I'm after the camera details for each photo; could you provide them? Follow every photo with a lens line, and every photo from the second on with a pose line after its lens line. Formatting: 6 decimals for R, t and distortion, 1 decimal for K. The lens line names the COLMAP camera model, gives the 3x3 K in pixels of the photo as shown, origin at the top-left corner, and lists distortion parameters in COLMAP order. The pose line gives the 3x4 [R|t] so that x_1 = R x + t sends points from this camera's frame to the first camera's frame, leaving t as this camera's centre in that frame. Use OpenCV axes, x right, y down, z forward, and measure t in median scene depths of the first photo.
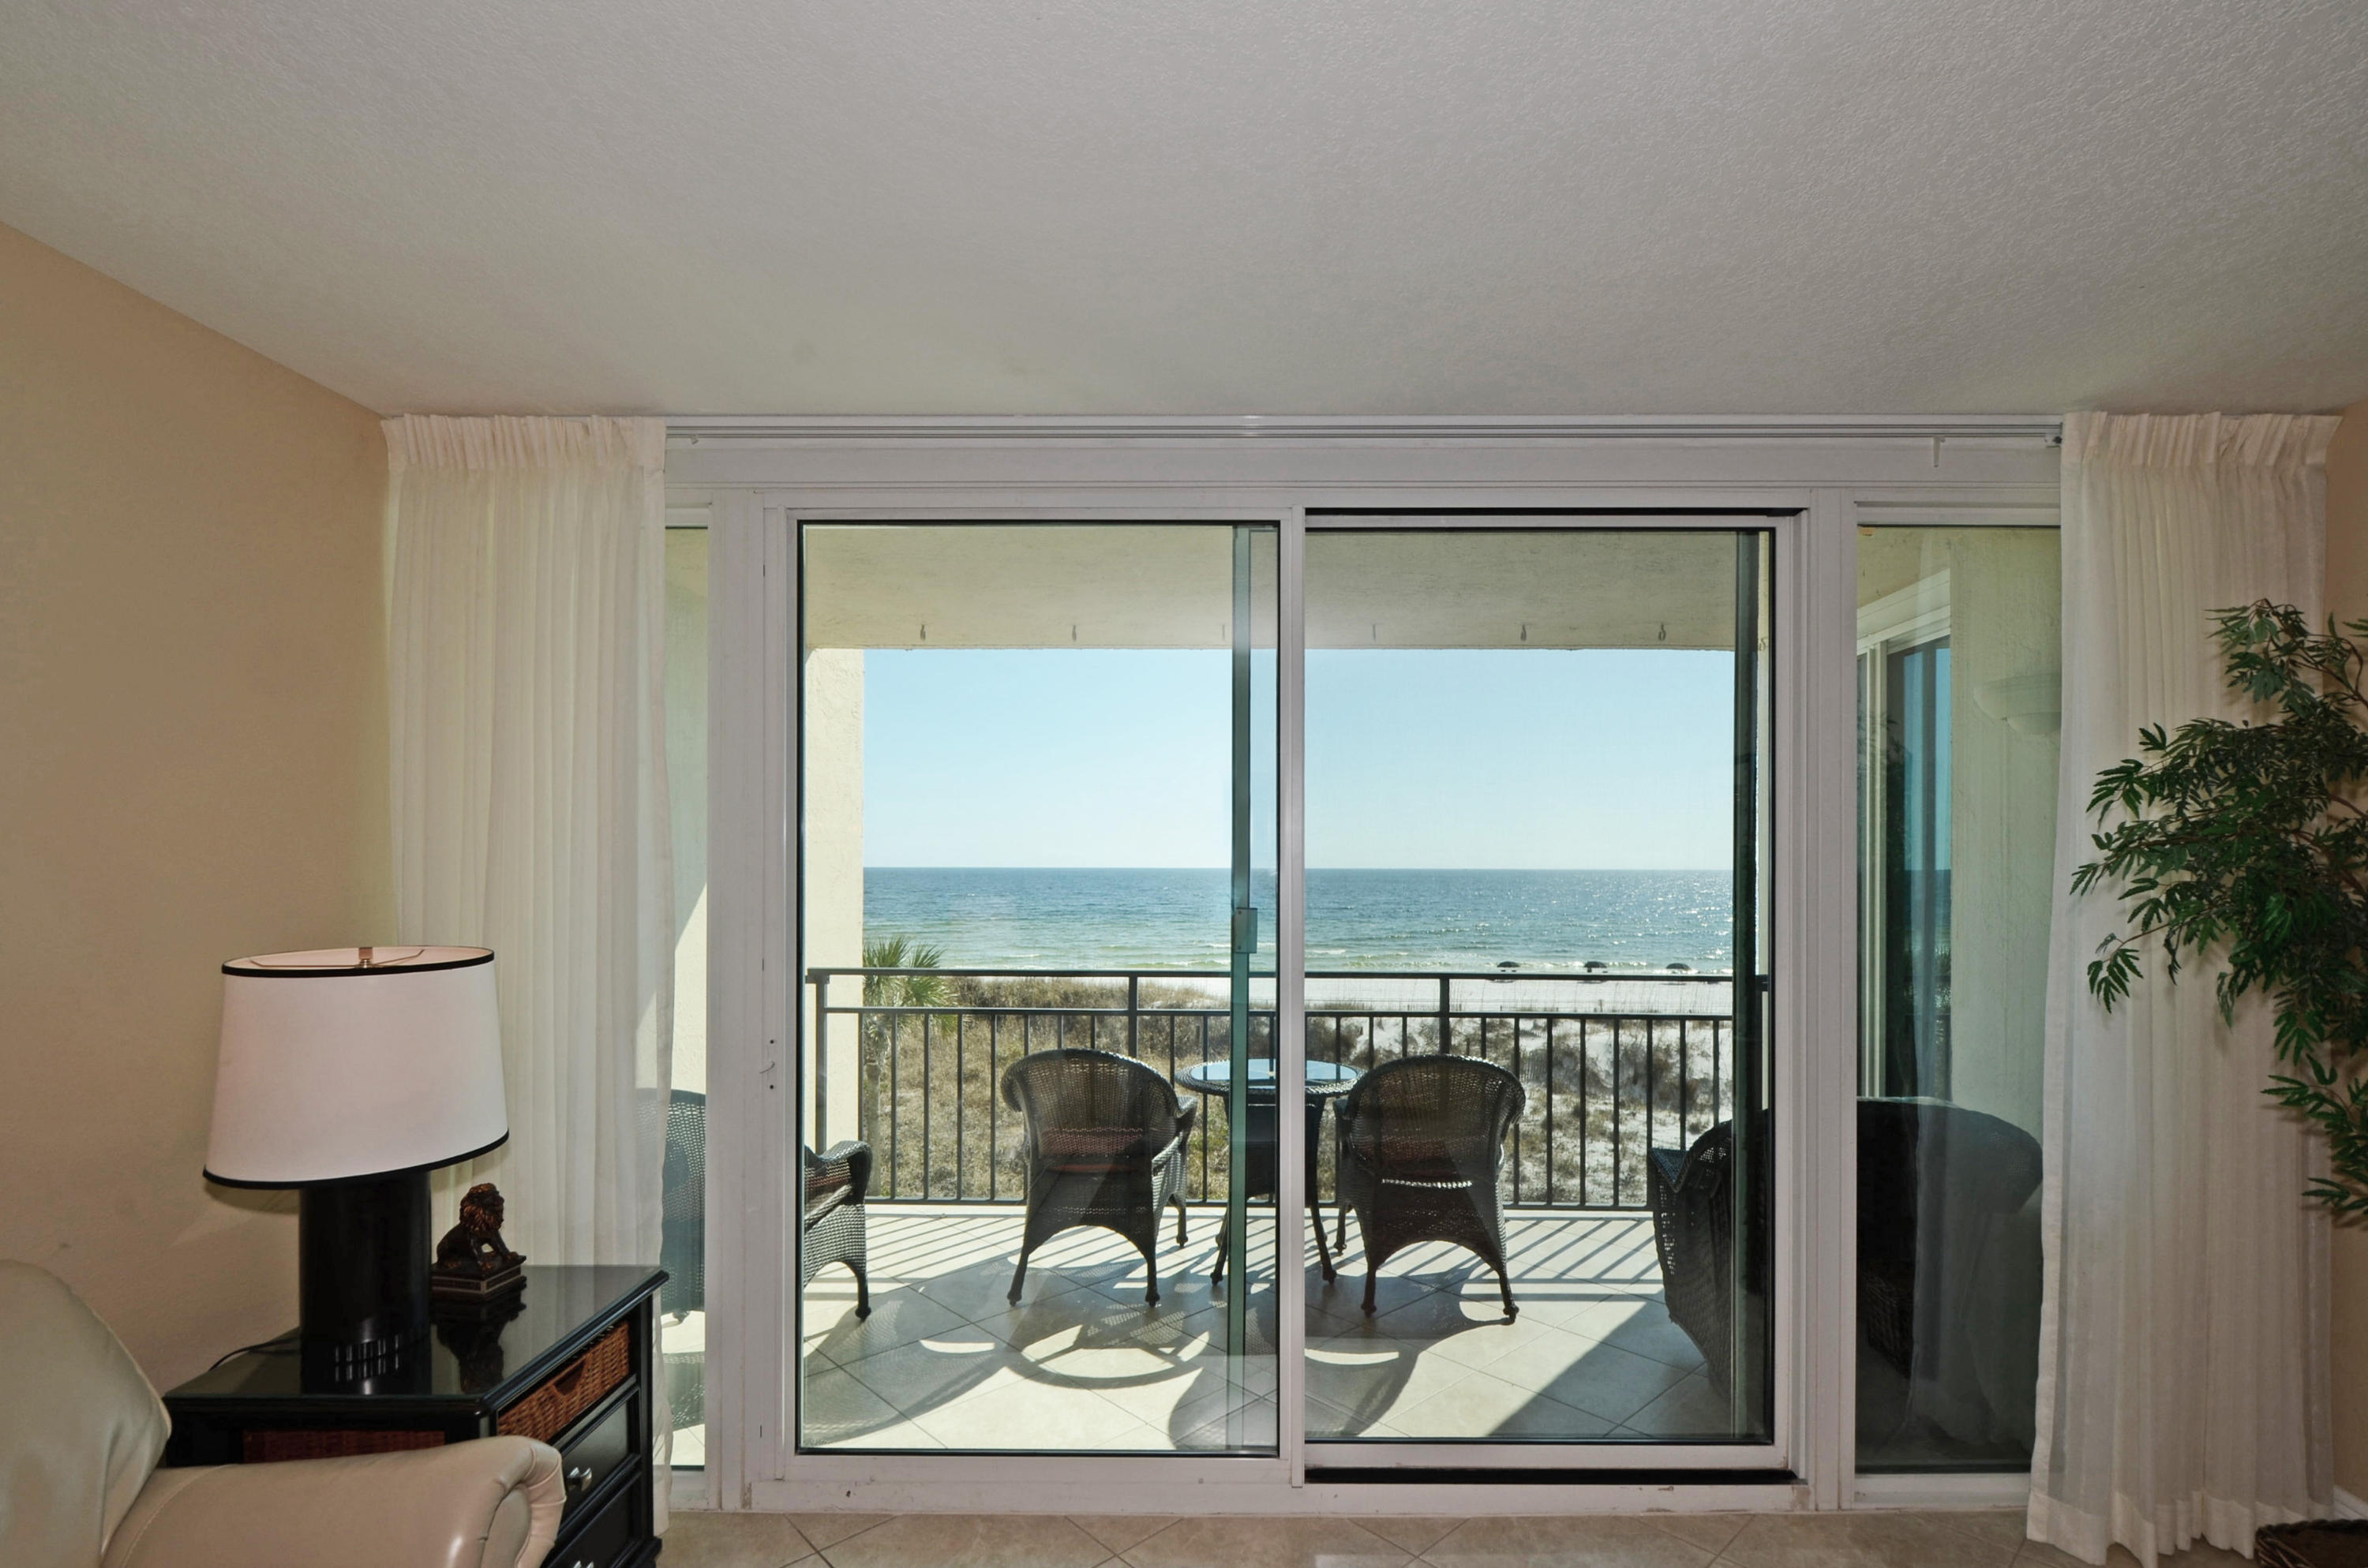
lens RADIAL K [[1088.4, 0, 1172.9], [0, 1088.4, 843.0], [0, 0, 1]] dist [-0.001153, -0.000309]
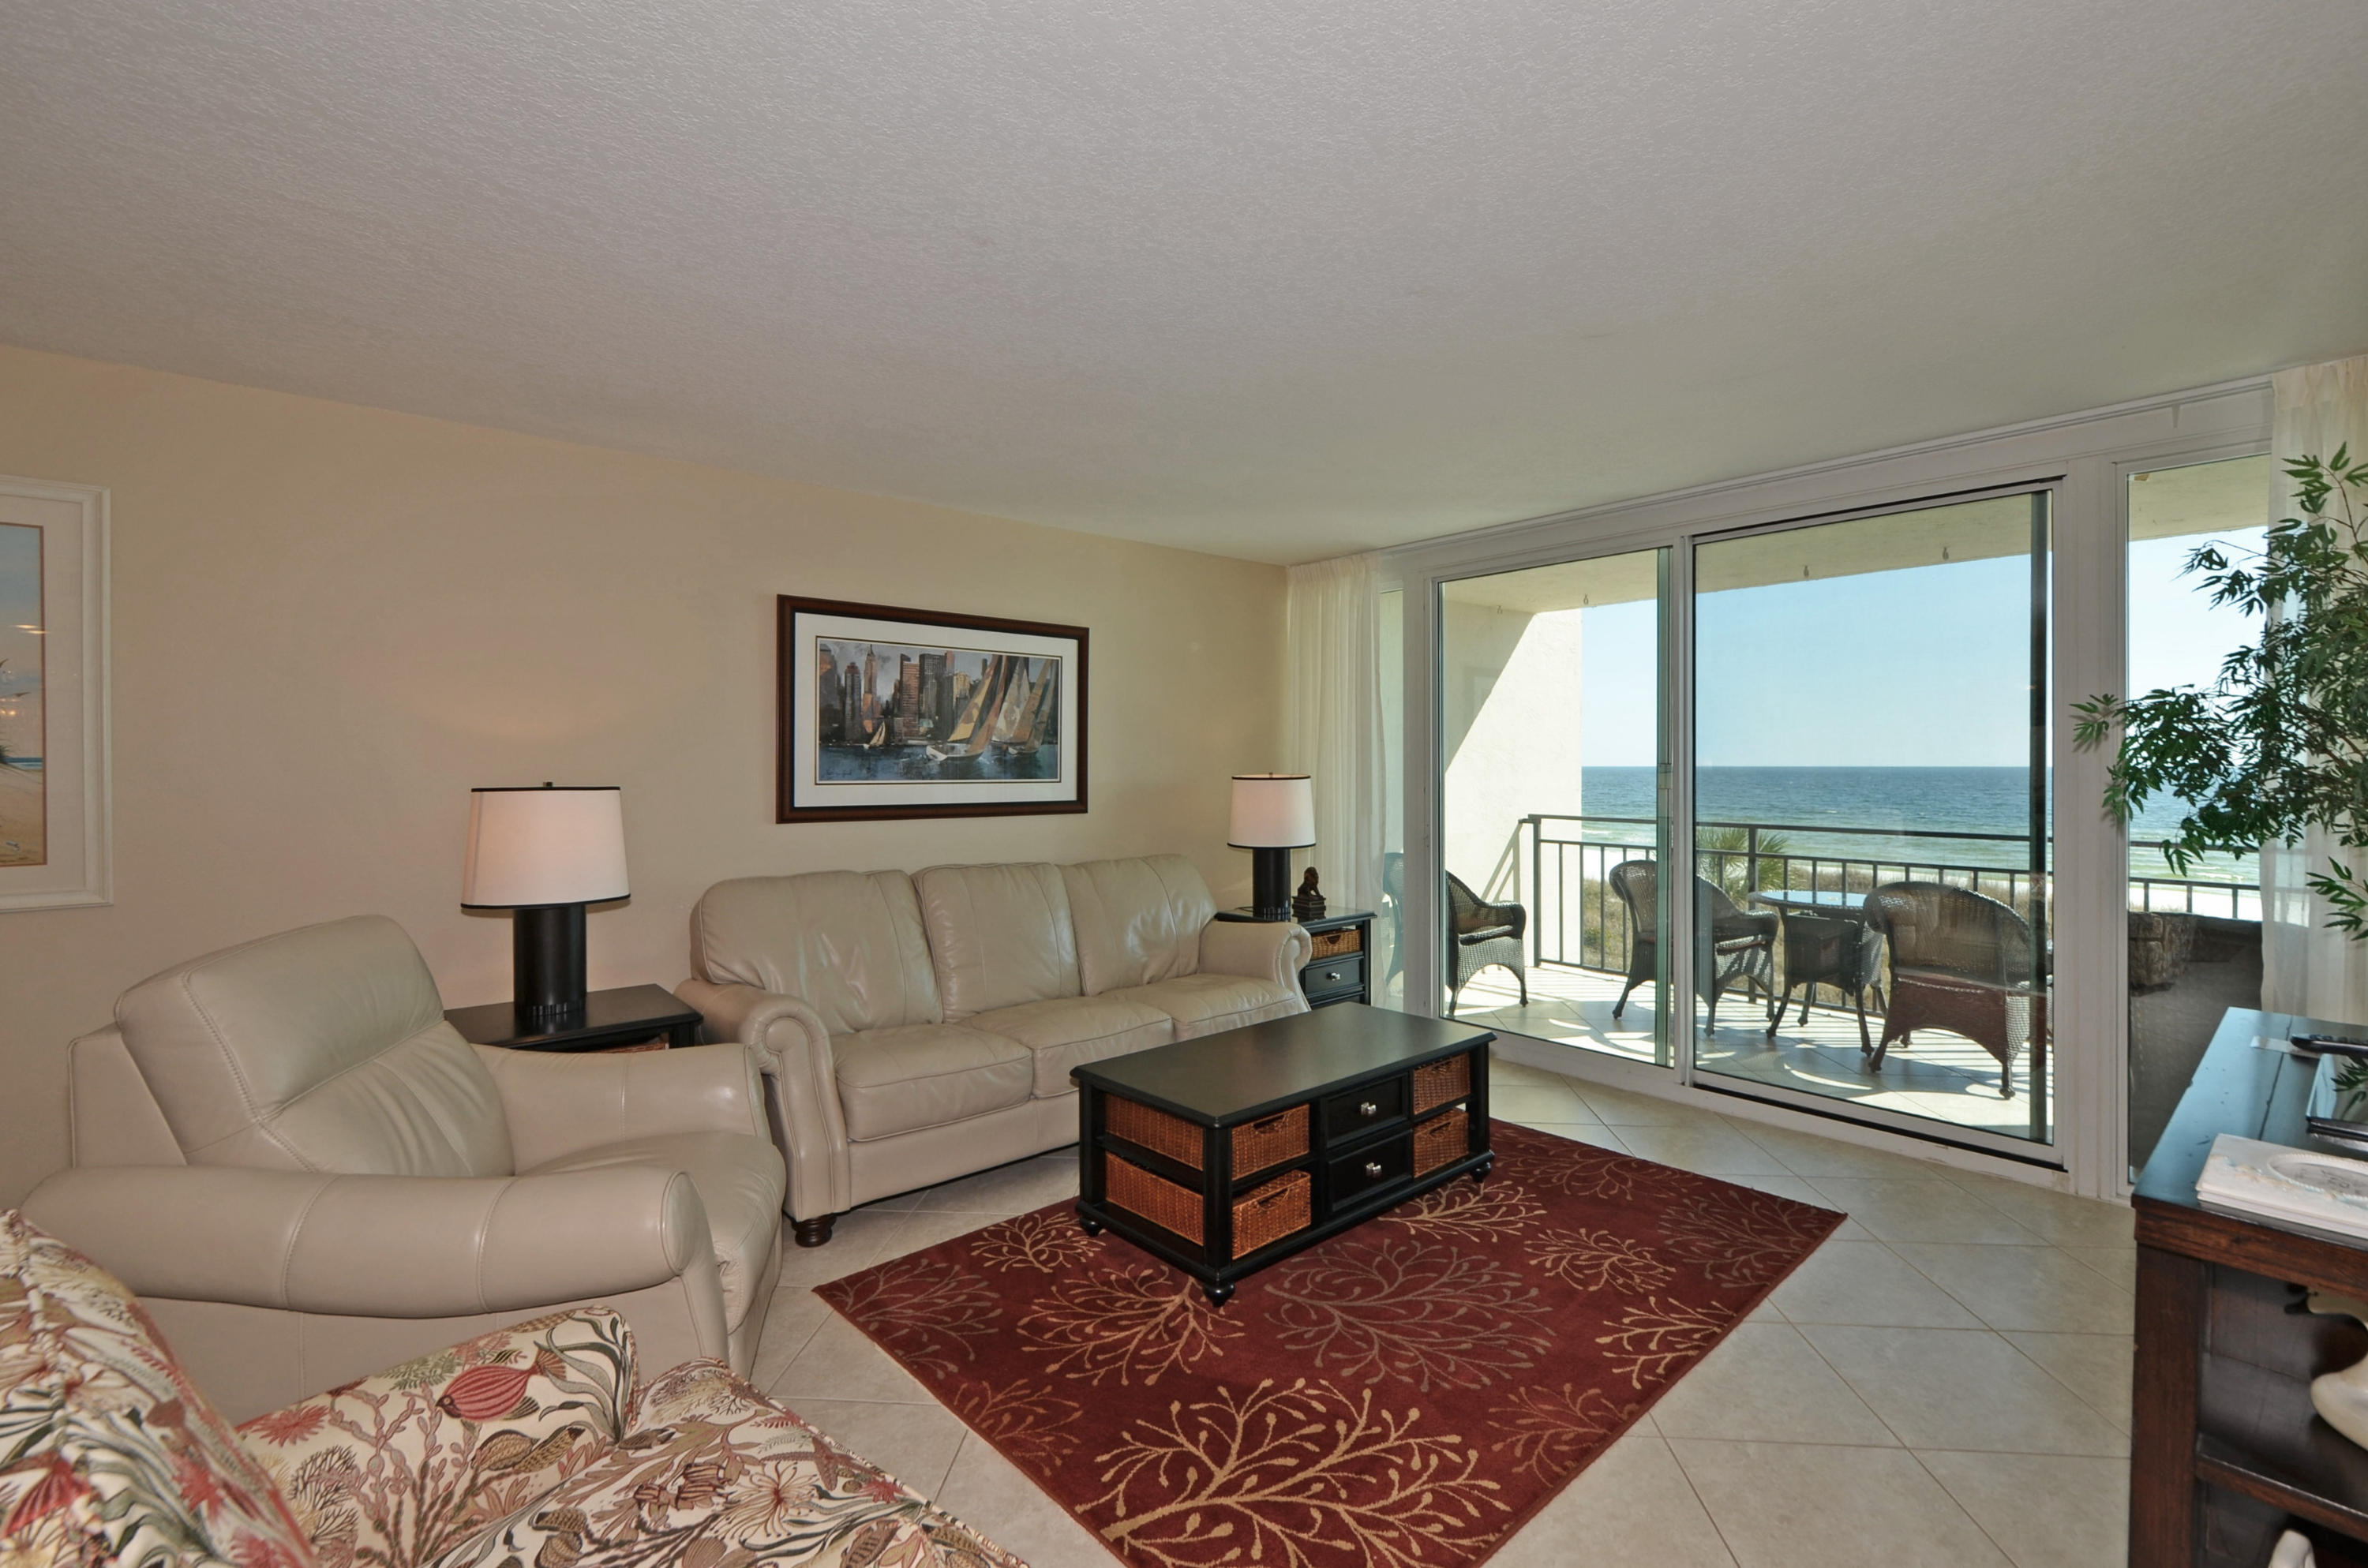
lens RADIAL K [[1021.4, 0, 1170.5], [0, 1021.4, 818.9], [0, 0, 1]] dist [0.018030, -0.000080]
pose [[0.668935, 0.036154, -0.742441, 0.785751], [0.018116, 0.997727, 0.064908, 0.024763], [0.743100, -0.056869, 0.666759, -0.735228]]
